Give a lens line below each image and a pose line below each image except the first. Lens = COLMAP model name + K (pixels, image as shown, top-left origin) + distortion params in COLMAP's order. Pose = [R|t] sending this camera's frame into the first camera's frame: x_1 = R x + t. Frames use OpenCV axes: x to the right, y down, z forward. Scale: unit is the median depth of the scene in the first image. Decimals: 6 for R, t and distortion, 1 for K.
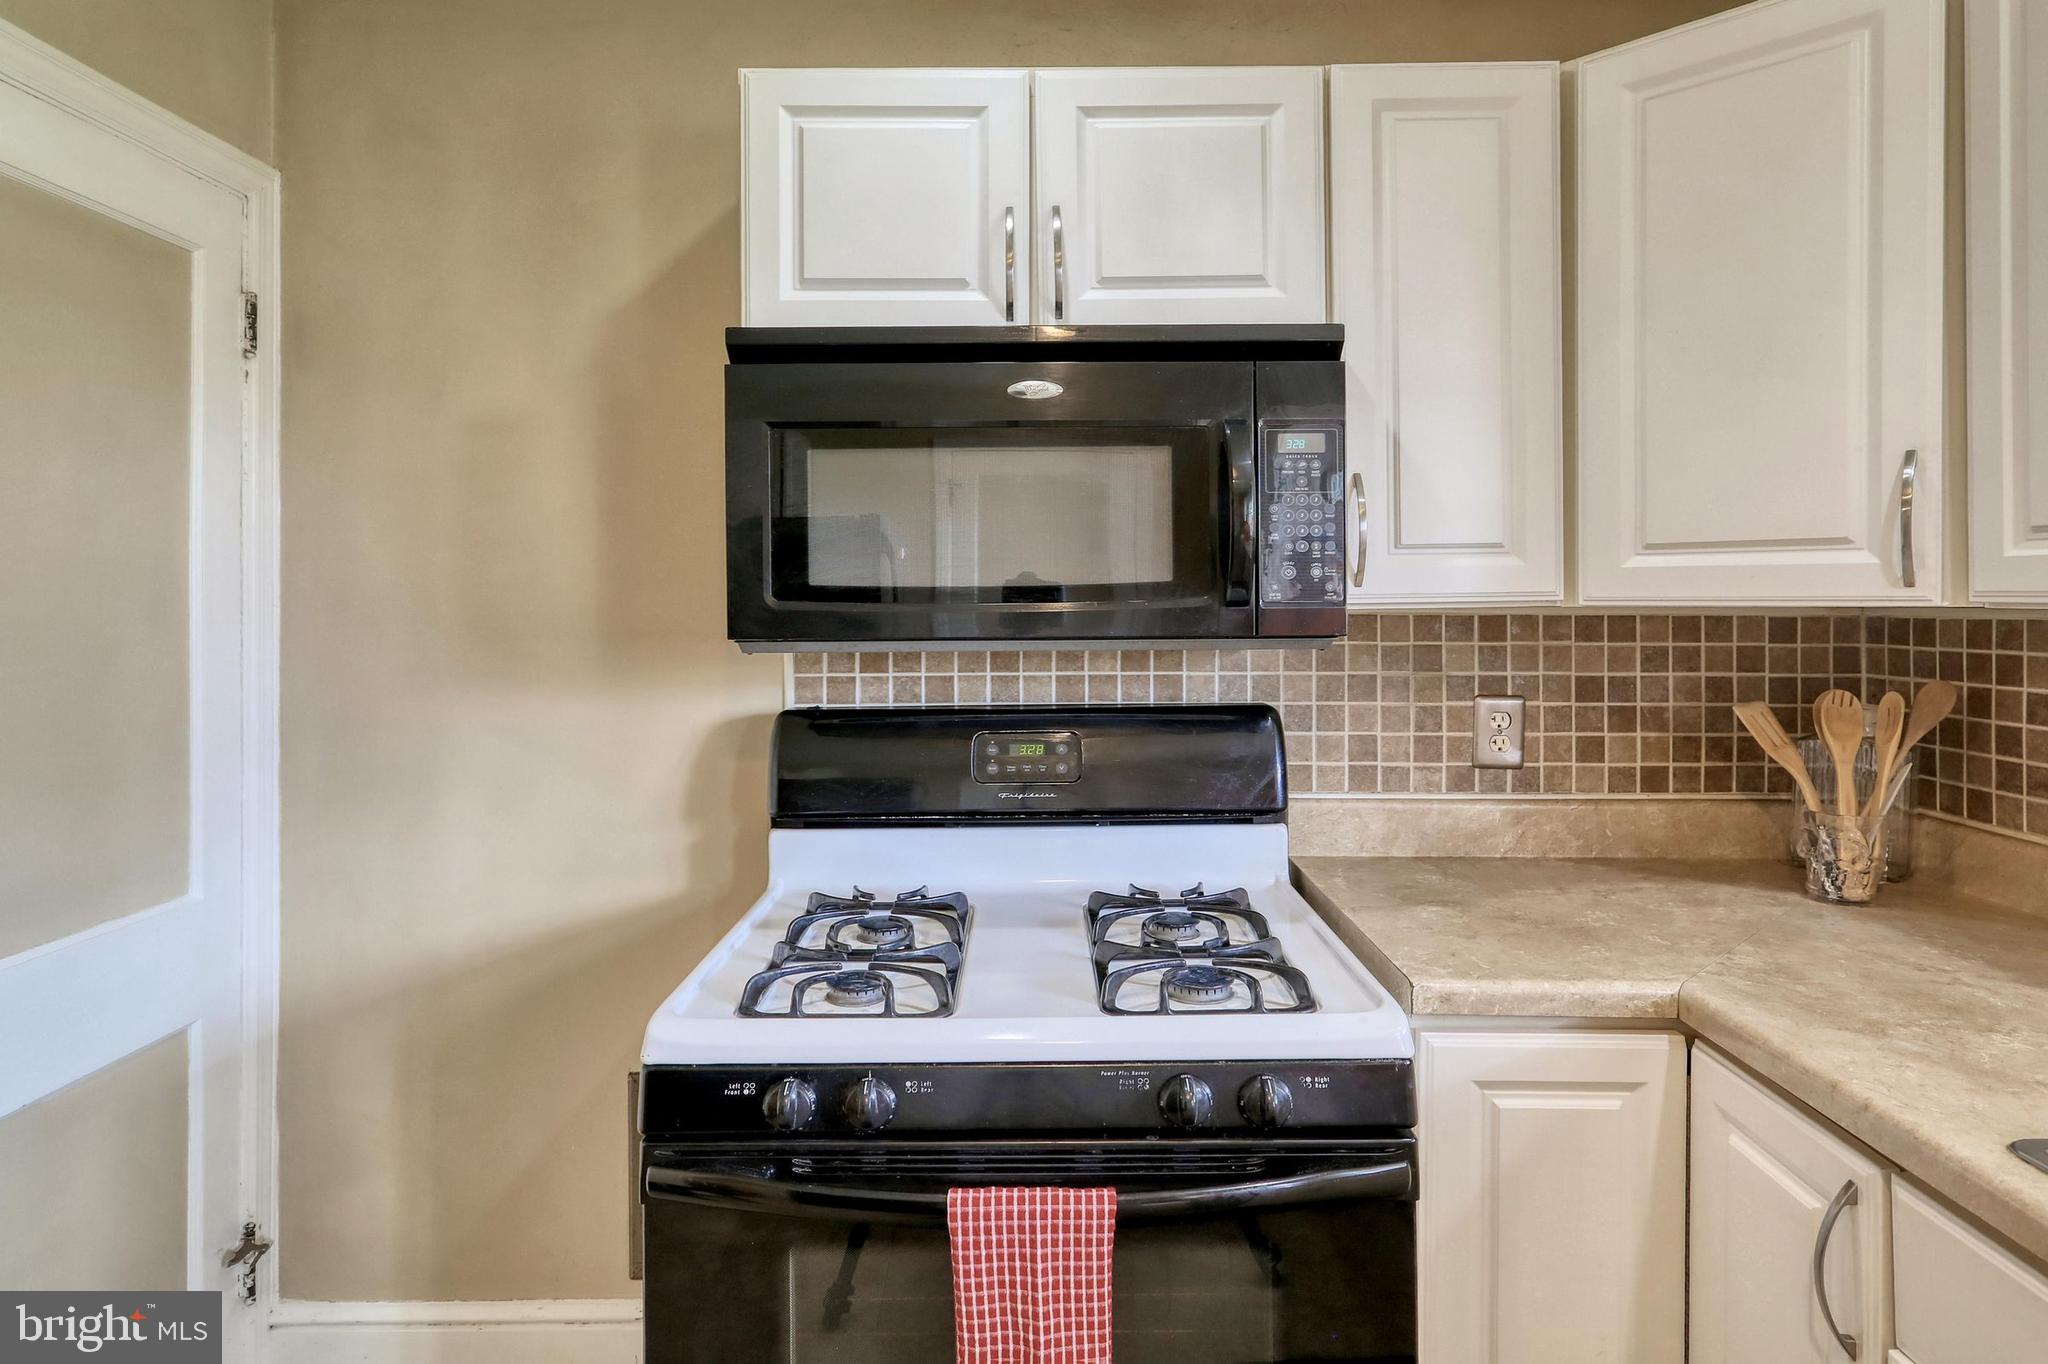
lens RADIAL K [[1207.0, 0, 949.1], [0, 1207.0, 616.5], [0, 0, 1]] dist [-0.000612, -0.000964]
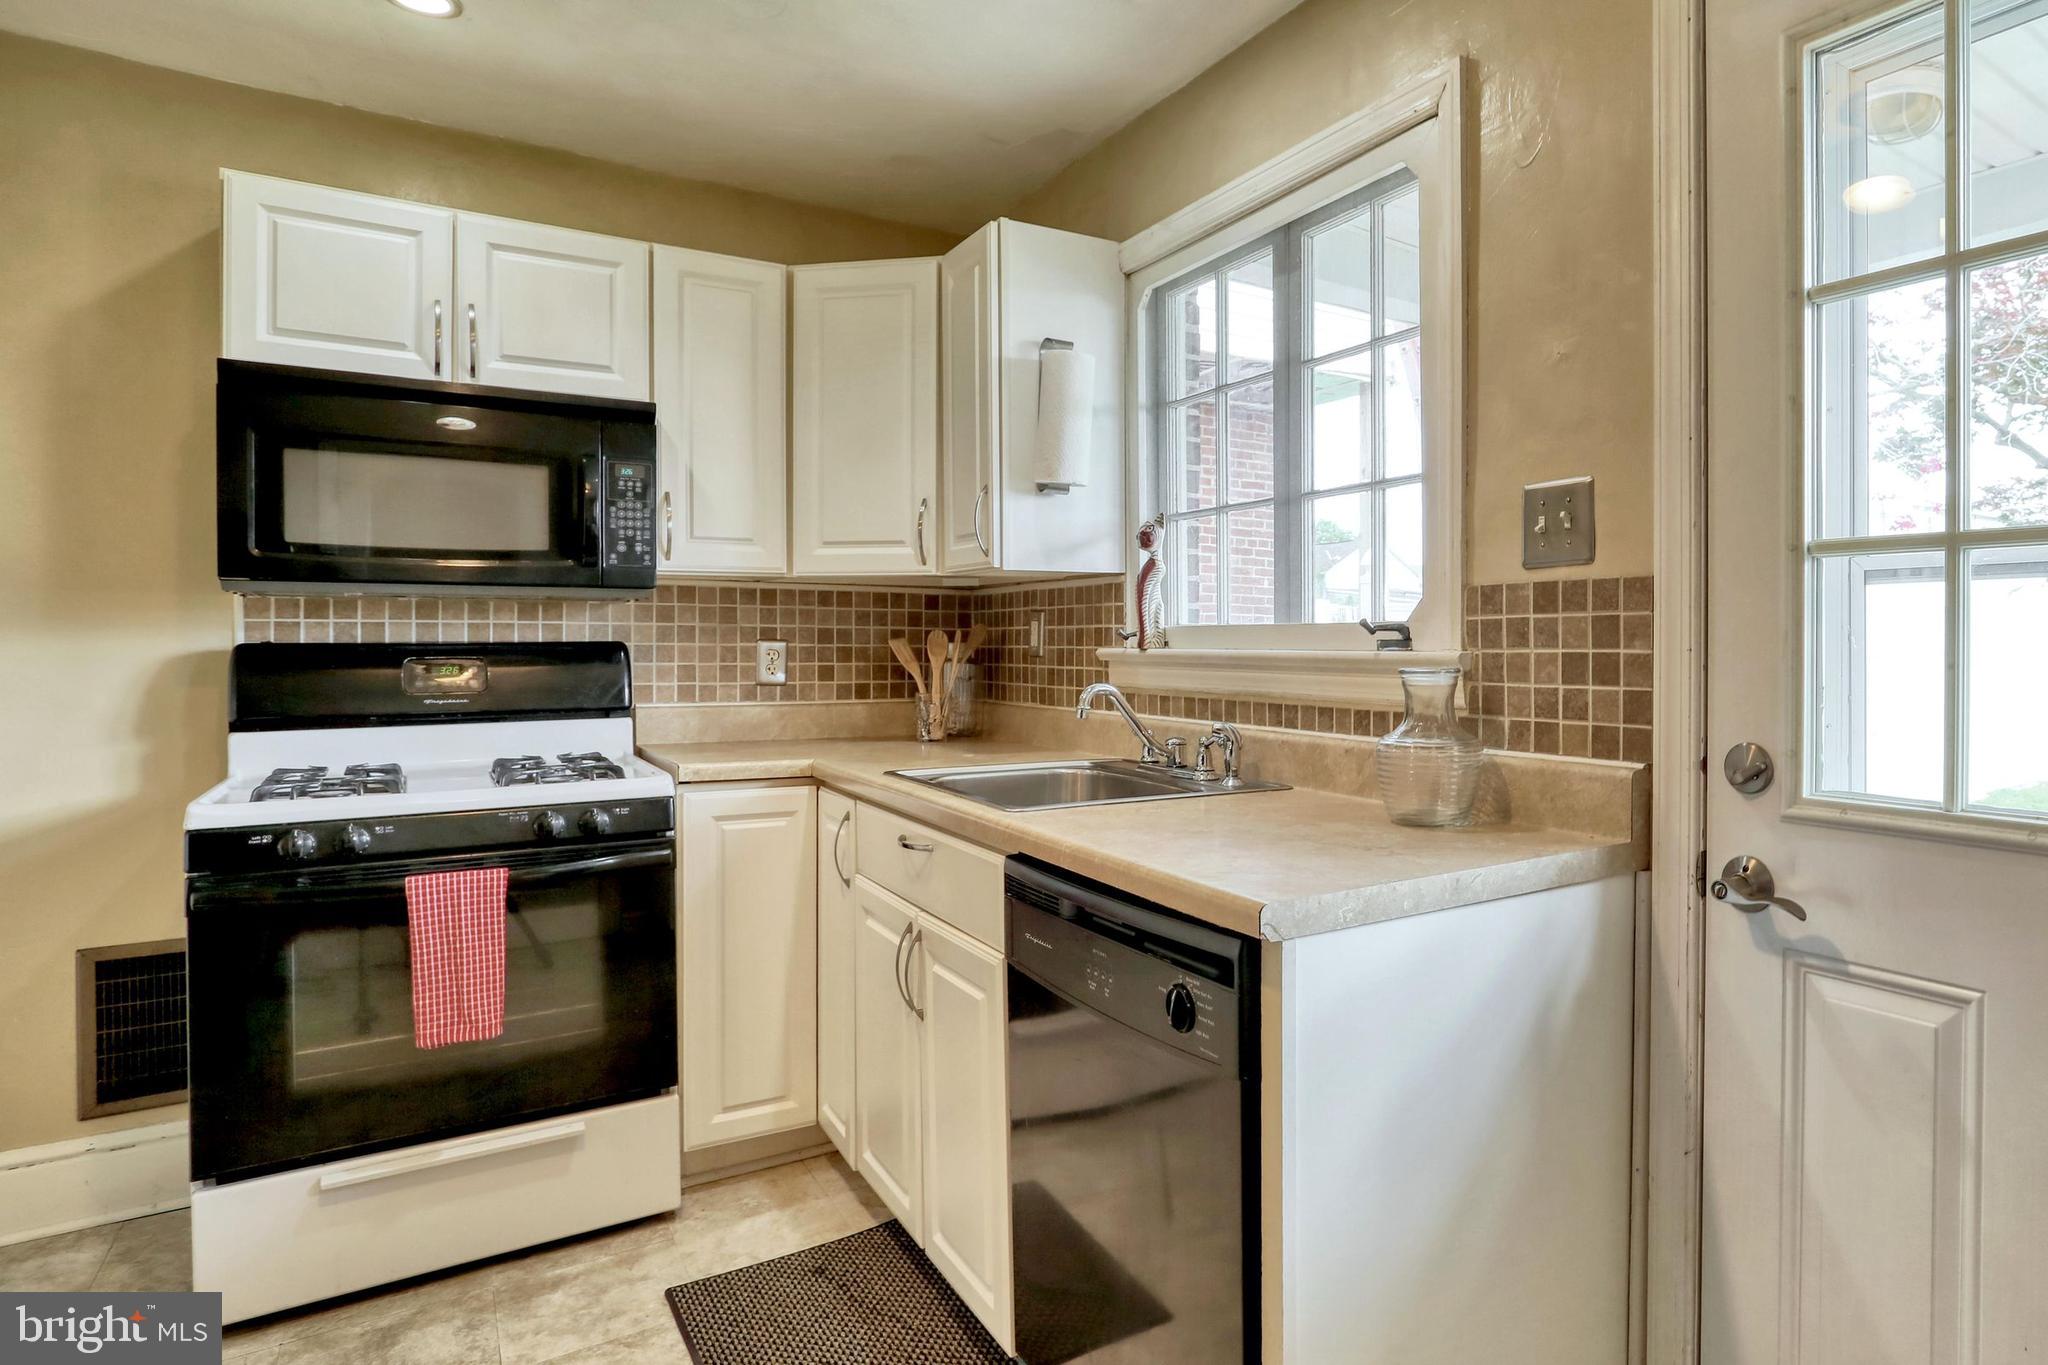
lens RADIAL K [[1219.6, 0, 1053.0], [0, 1219.6, 661.2], [0, 0, 1]] dist [-0.037020, 0.031598]
pose [[0.853813, 0.001497, 0.520578, -0.079831], [-0.009714, 0.999868, 0.013057, 0.086713], [-0.520490, -0.016205, 0.853714, -0.704821]]
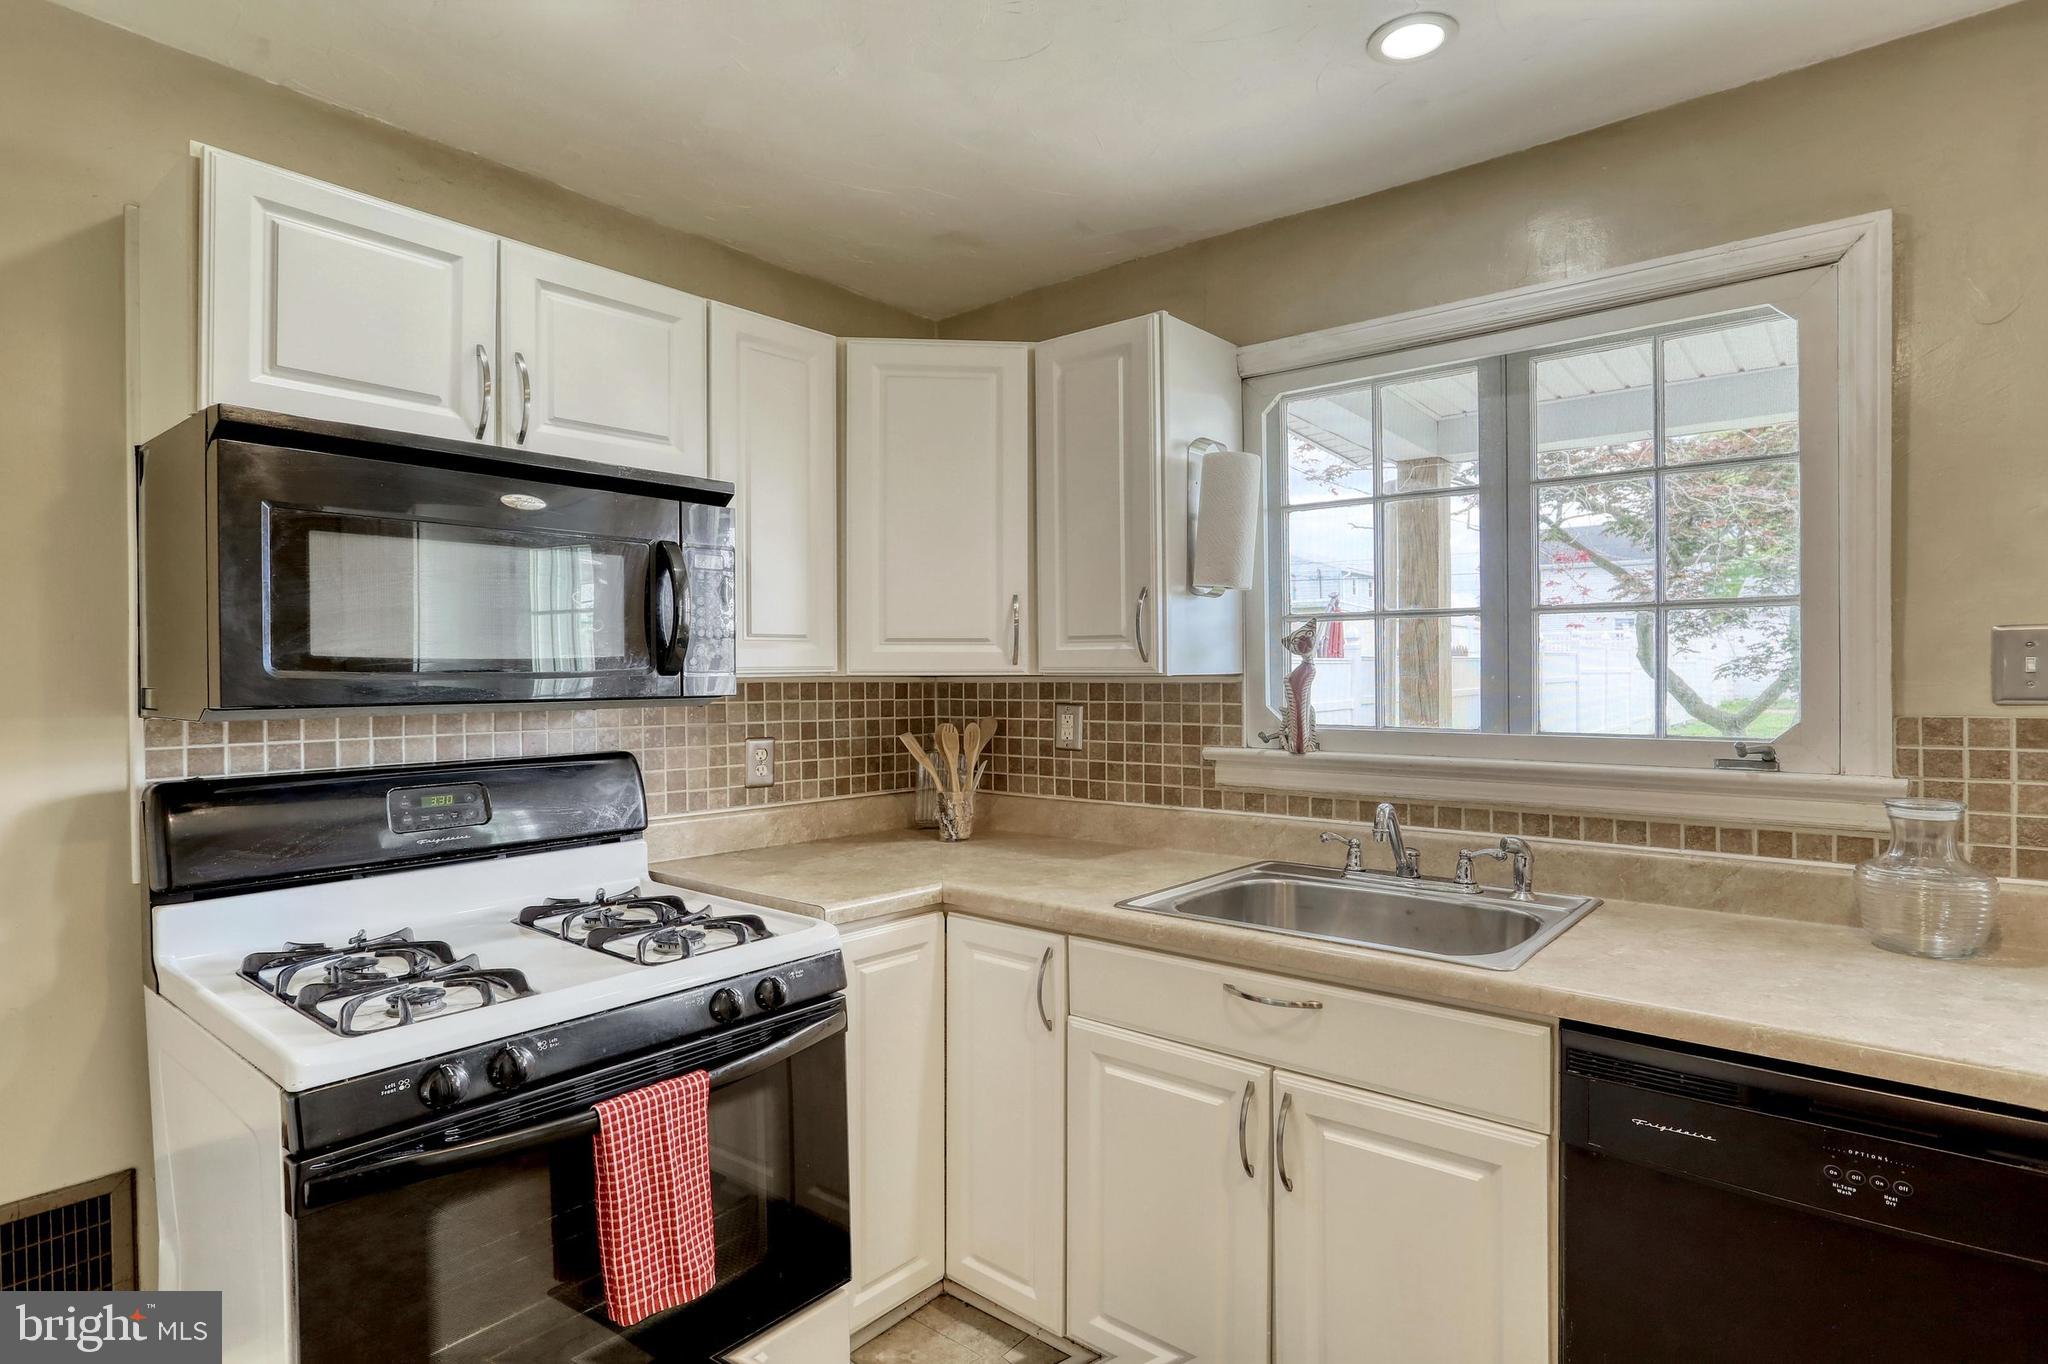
lens RADIAL K [[1065.3, 0, 1024.0], [0, 1065.3, 682.0], [0, 0, 1]] dist [-0.034554, 0.018849]
pose [[0.636970, -0.003737, 0.770879, -0.418676], [0.010835, 0.999933, -0.004106, 0.008333], [-0.770812, 0.010968, 0.636968, -0.088099]]
